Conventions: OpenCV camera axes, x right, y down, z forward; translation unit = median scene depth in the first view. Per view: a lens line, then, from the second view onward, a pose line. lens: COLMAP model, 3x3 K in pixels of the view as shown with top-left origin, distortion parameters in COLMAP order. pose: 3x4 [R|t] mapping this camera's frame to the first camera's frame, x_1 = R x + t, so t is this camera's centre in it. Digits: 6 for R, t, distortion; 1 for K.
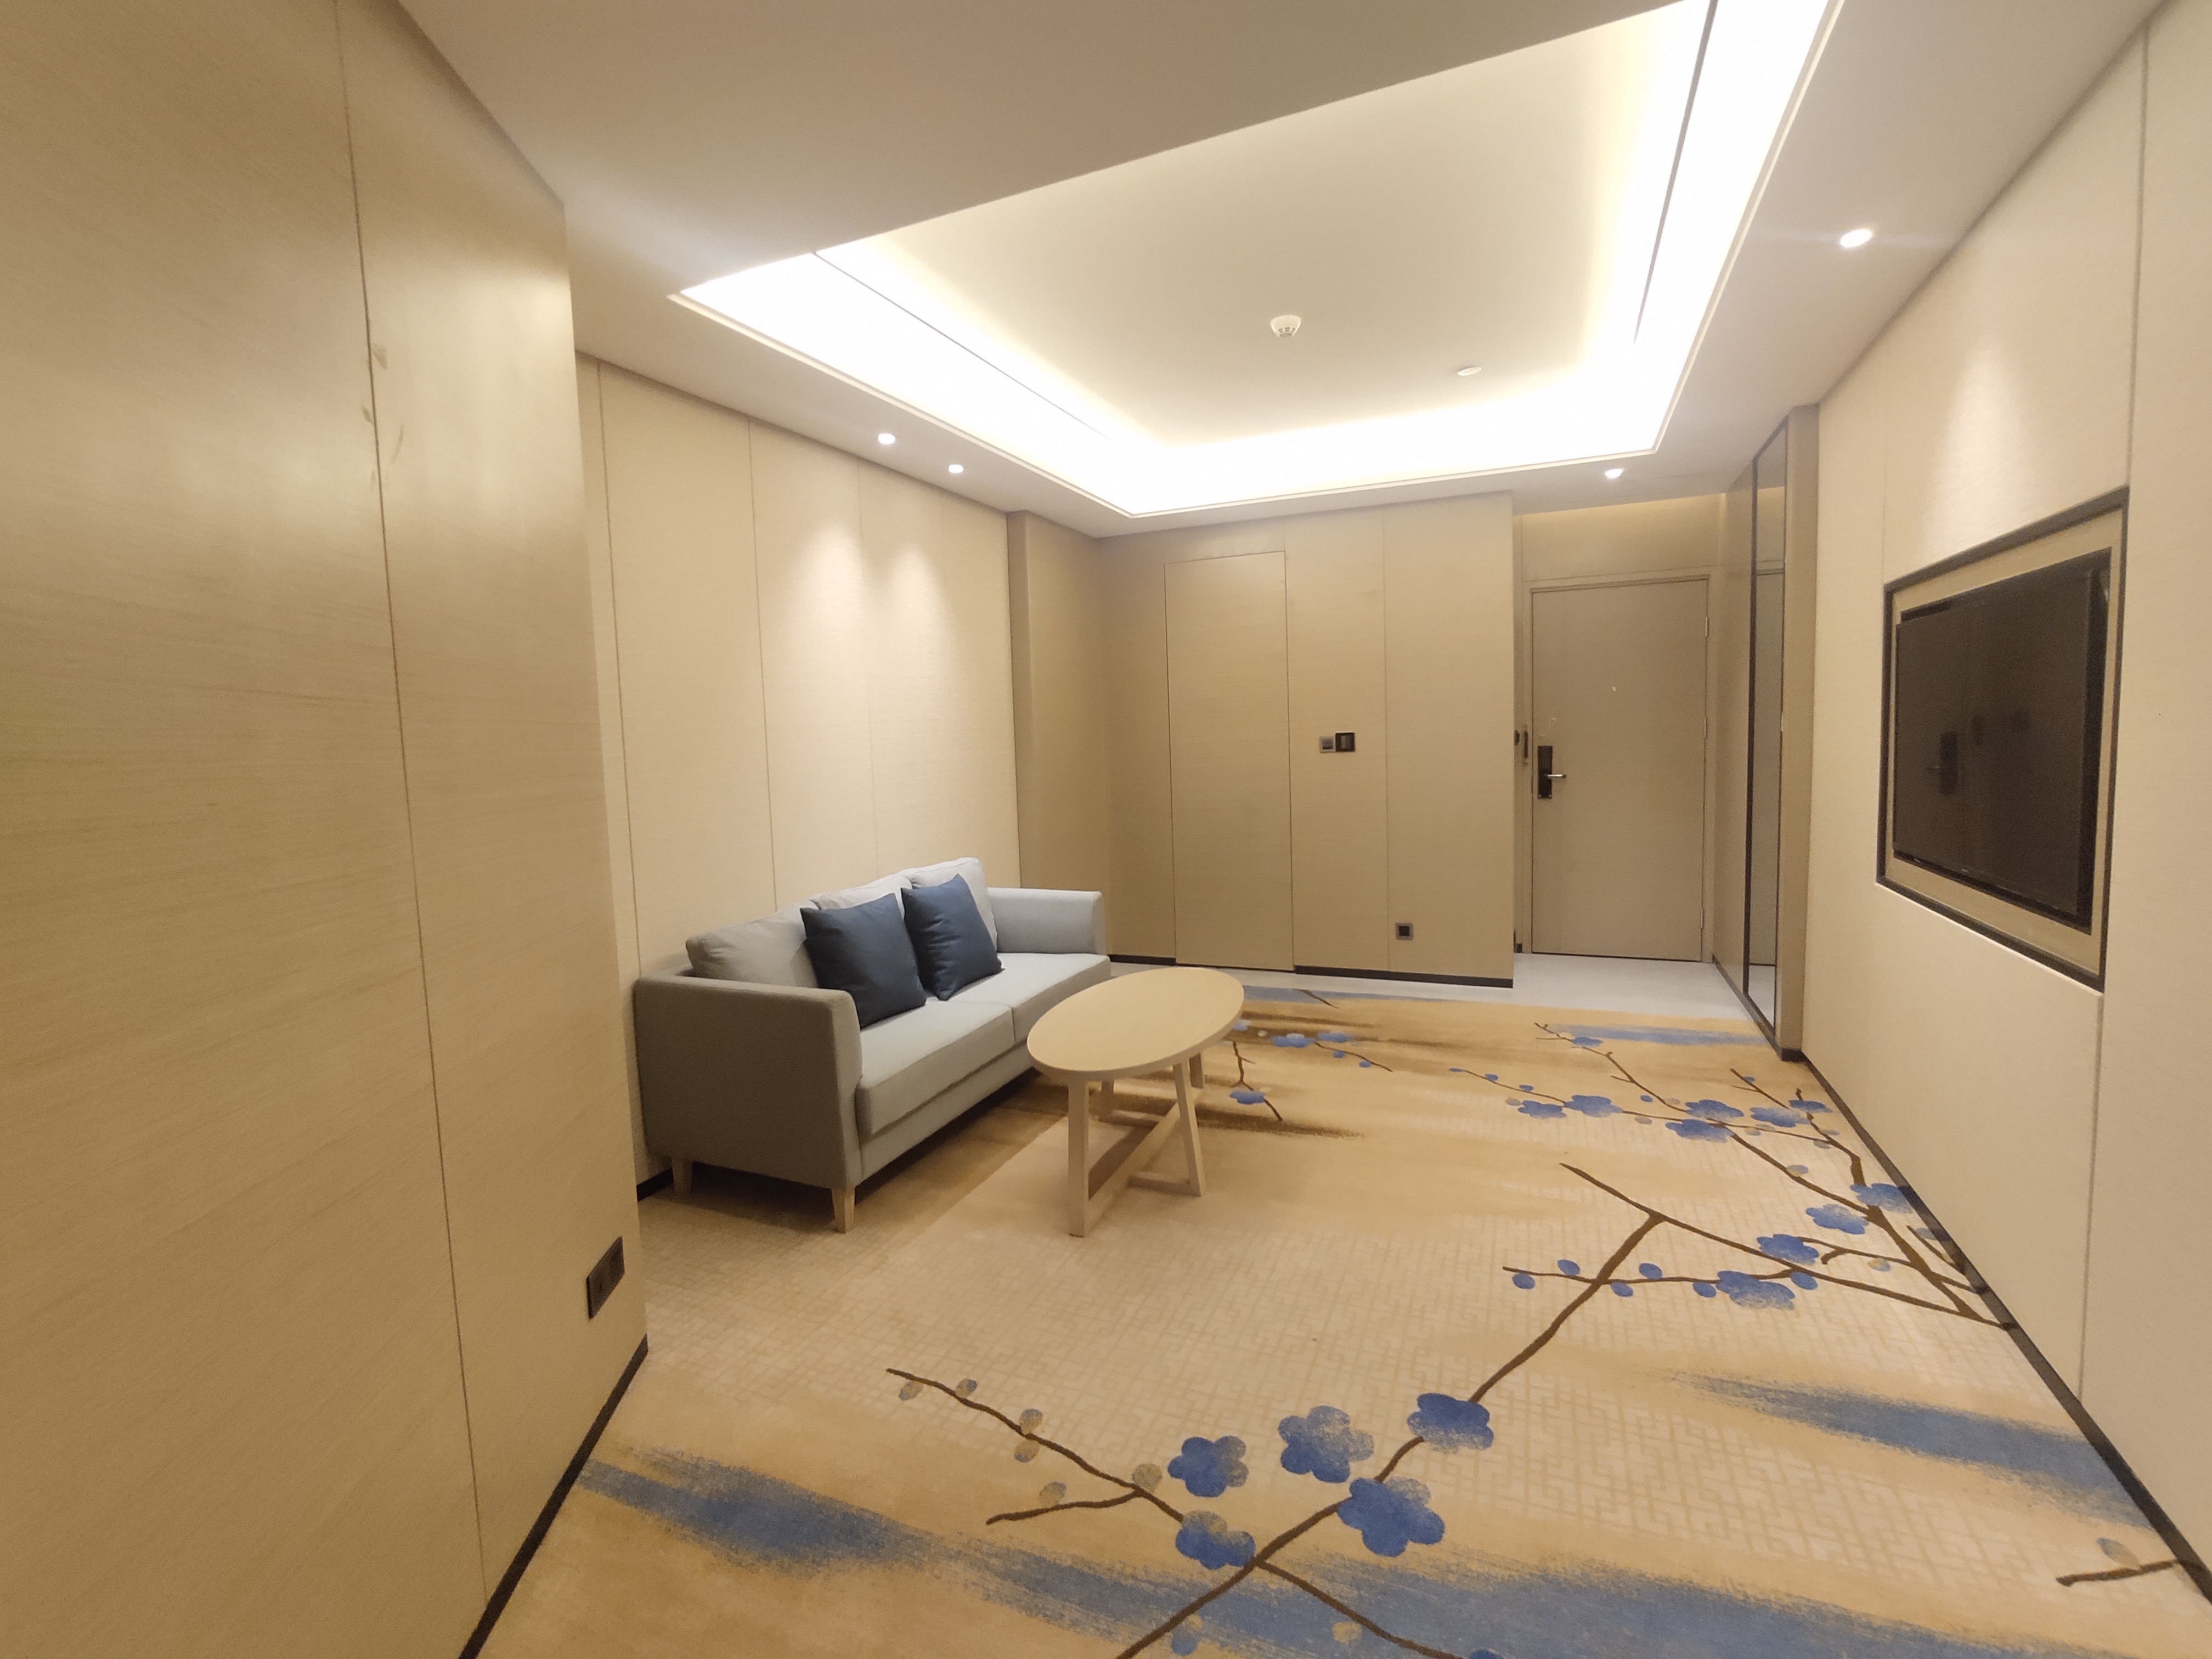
lens RADIAL K [[1005.3, 0, 1101.9], [0, 1005.3, 824.3], [0, 0, 1]] dist [0.000677, -0.000946]
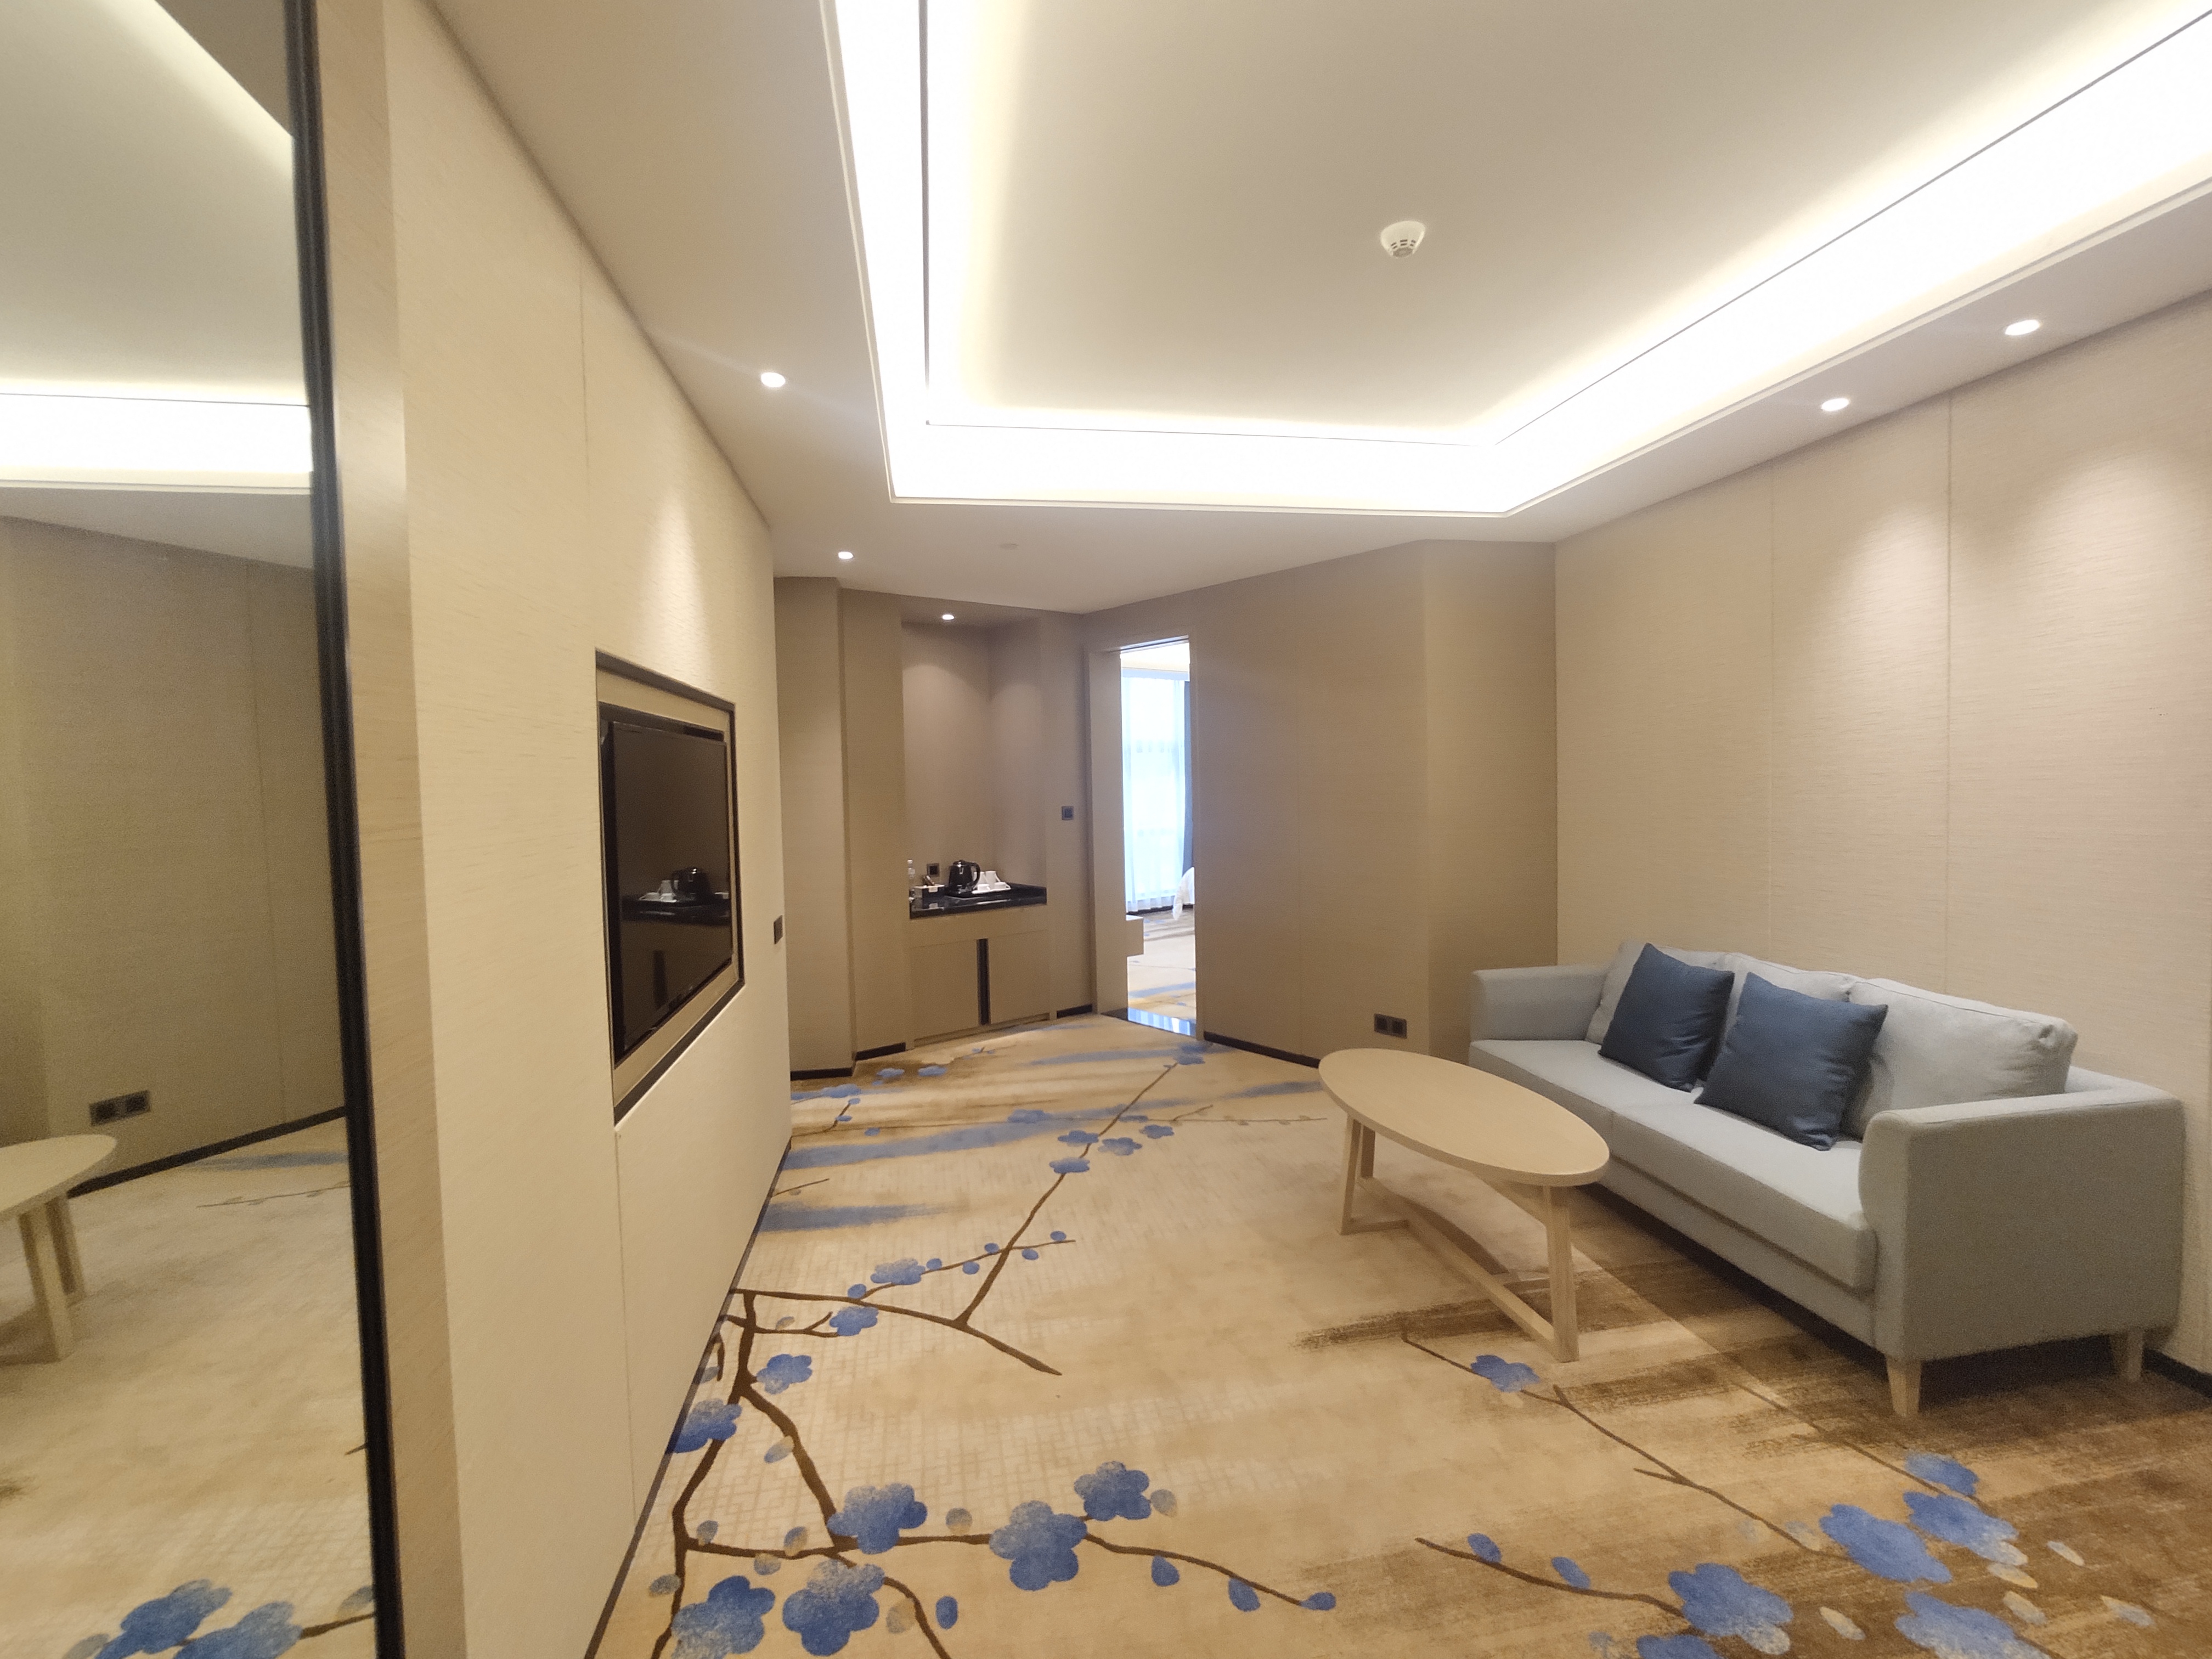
lens RADIAL K [[1005.3, 0, 1107.6], [0, 1005.3, 827.5], [0, 0, 1]] dist [0.000677, -0.000946]
pose [[-0.829523, 0.077824, -0.553023, 1.004143], [0.001062, 0.990461, 0.137790, -0.245864], [0.558471, 0.113712, -0.821693, 1.962595]]
